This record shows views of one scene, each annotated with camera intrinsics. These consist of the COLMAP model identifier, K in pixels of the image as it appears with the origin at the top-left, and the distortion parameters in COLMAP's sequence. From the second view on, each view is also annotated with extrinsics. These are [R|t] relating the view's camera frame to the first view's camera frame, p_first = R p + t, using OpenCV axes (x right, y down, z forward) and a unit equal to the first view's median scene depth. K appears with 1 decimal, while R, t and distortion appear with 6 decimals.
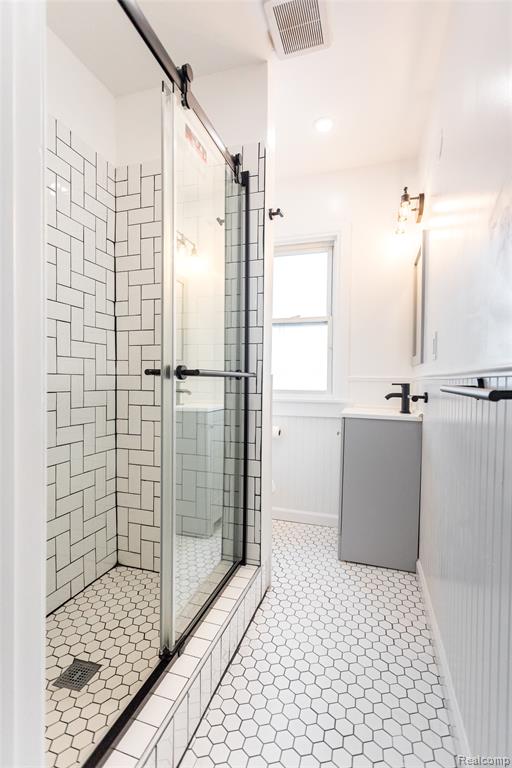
lens RADIAL K [[363.5, 0, 257.0], [0, 363.5, 380.7], [0, 0, 1]] dist [0.000773, 0.000498]
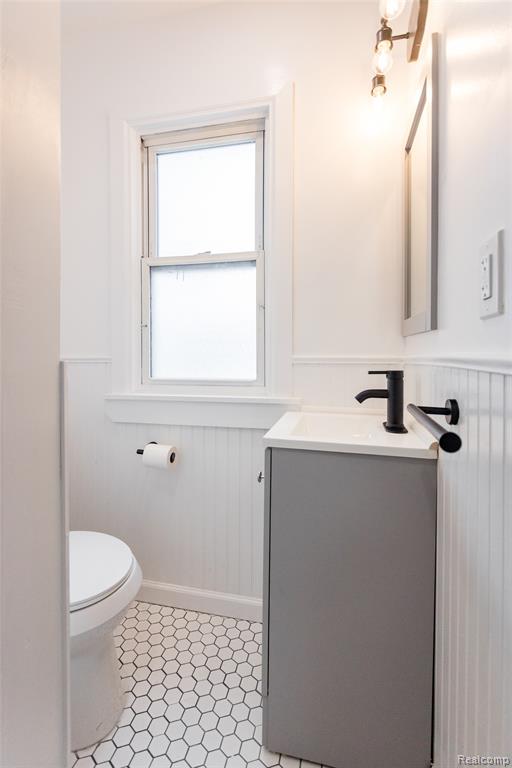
lens RADIAL K [[363.5, 0, 254.7], [0, 363.5, 354.4], [0, 0, 1]] dist [0.000773, 0.000498]
pose [[0.997538, -0.015590, 0.068377, 0.157197], [0.015232, 0.999867, 0.005753, -0.018049], [-0.068458, -0.004697, 0.997643, 0.444025]]
